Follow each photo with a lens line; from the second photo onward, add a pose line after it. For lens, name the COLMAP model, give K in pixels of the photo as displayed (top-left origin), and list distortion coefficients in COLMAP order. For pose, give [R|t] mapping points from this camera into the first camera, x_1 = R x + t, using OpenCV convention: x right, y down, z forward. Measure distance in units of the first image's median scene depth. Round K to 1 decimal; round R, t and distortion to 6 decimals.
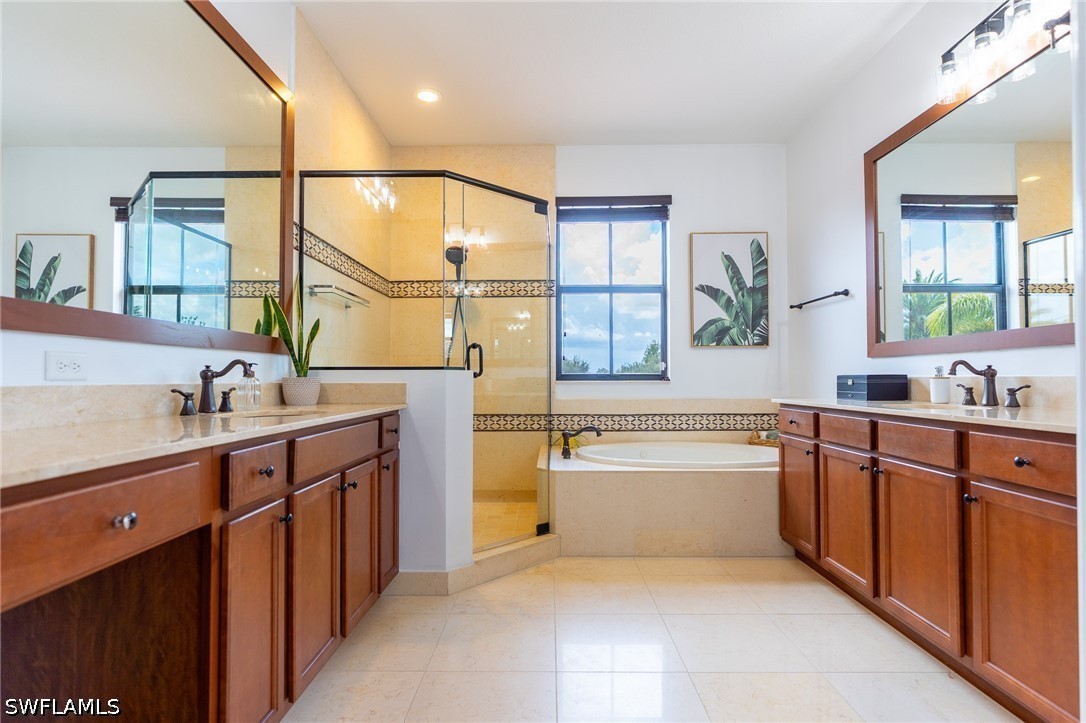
lens RADIAL K [[522.7, 0, 544.5], [0, 522.7, 366.5], [0, 0, 1]] dist [-0.003564, 0.000651]
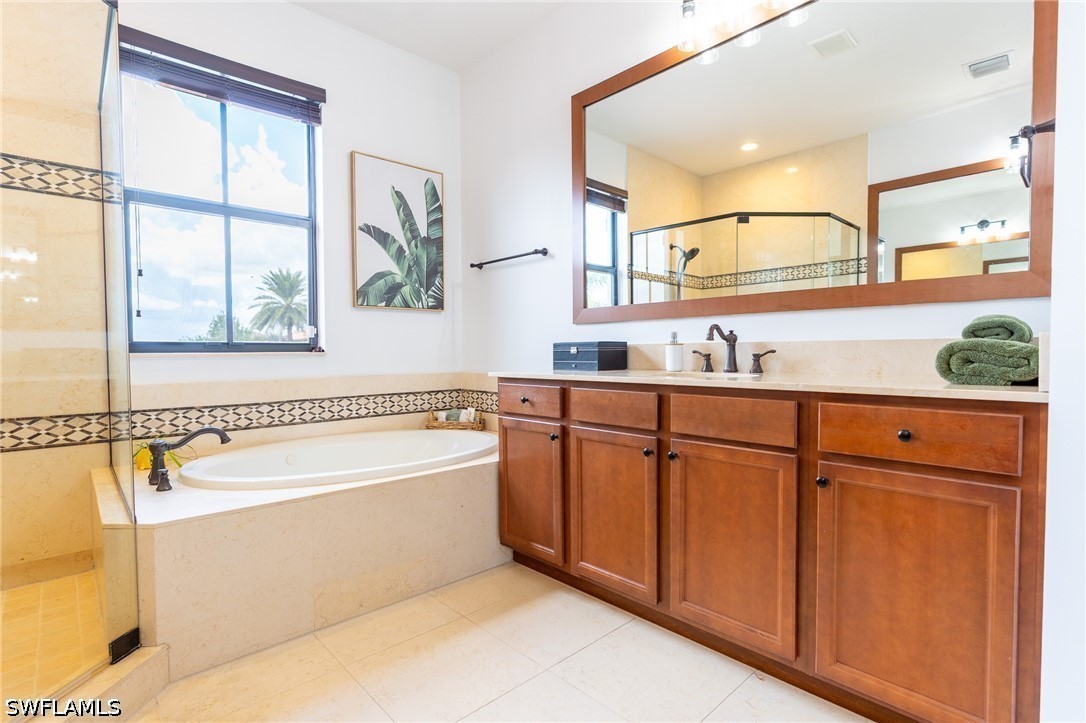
lens RADIAL K [[522.7, 0, 544.5], [0, 522.7, 366.5], [0, 0, 1]] dist [-0.003564, 0.000651]
pose [[0.724695, -0.022738, 0.688694, -0.036979], [-0.009682, 0.999021, 0.043171, 0.013277], [-0.689002, -0.037954, 0.723765, 0.272745]]
